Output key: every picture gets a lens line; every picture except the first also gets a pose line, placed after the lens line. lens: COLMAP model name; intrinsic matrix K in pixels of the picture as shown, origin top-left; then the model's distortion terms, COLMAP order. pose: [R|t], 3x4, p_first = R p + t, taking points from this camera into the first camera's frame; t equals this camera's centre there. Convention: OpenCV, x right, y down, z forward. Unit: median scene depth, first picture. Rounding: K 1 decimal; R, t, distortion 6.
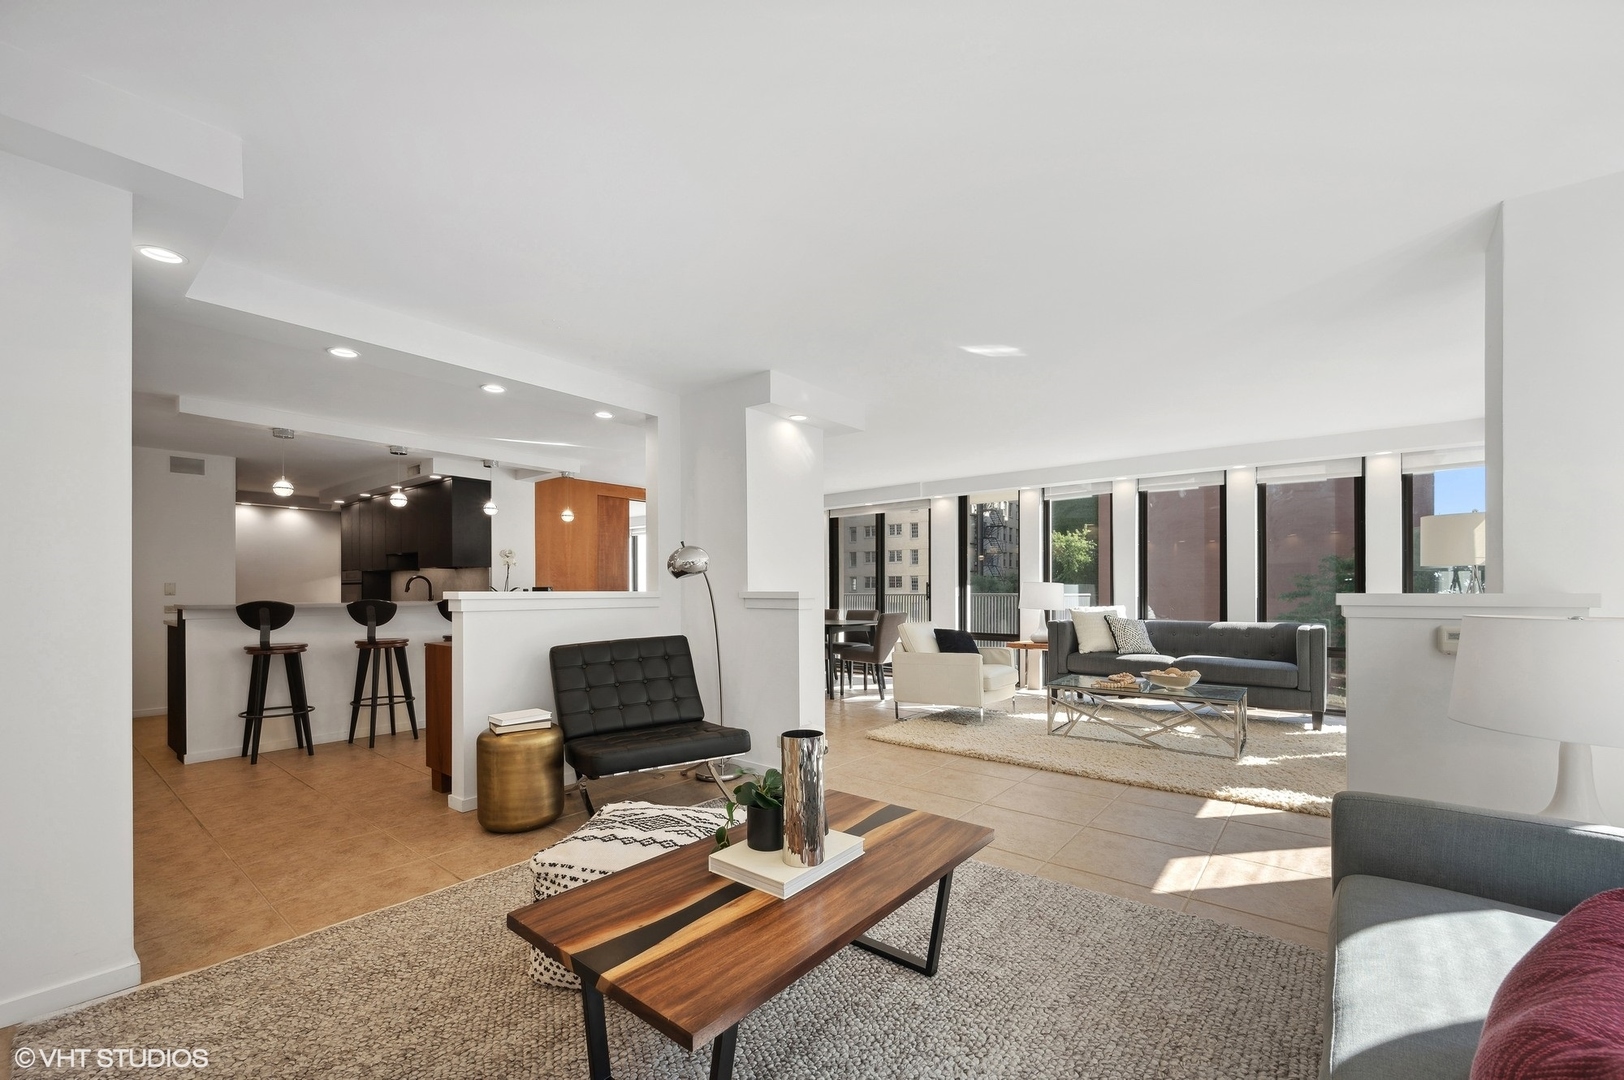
lens RADIAL K [[651.2, 0, 822.7], [0, 651.2, 567.4], [0, 0, 1]] dist [-0.001103, -0.000583]
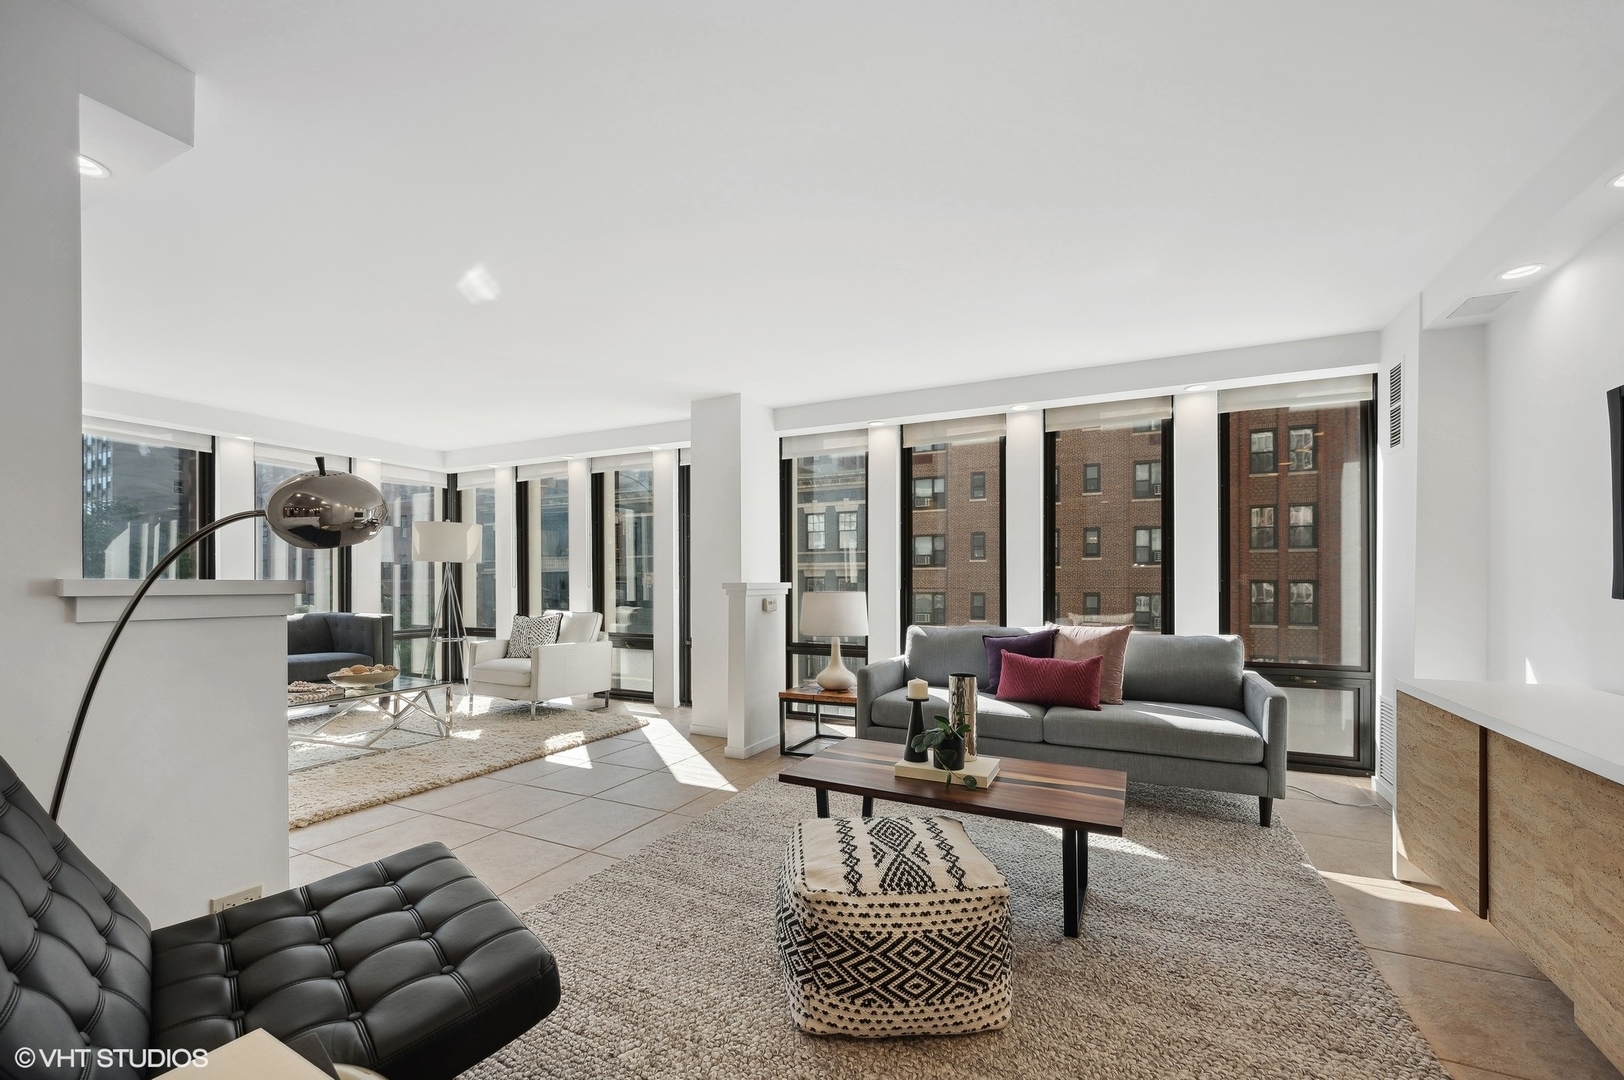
lens RADIAL K [[651.2, 0, 807.2], [0, 651.2, 586.3], [0, 0, 1]] dist [-0.001103, -0.000583]
pose [[-0.203452, -0.006913, 0.979060, -0.350107], [-0.036307, 0.999341, -0.000488, 0.015816], [-0.978411, -0.035646, -0.203569, 0.421688]]
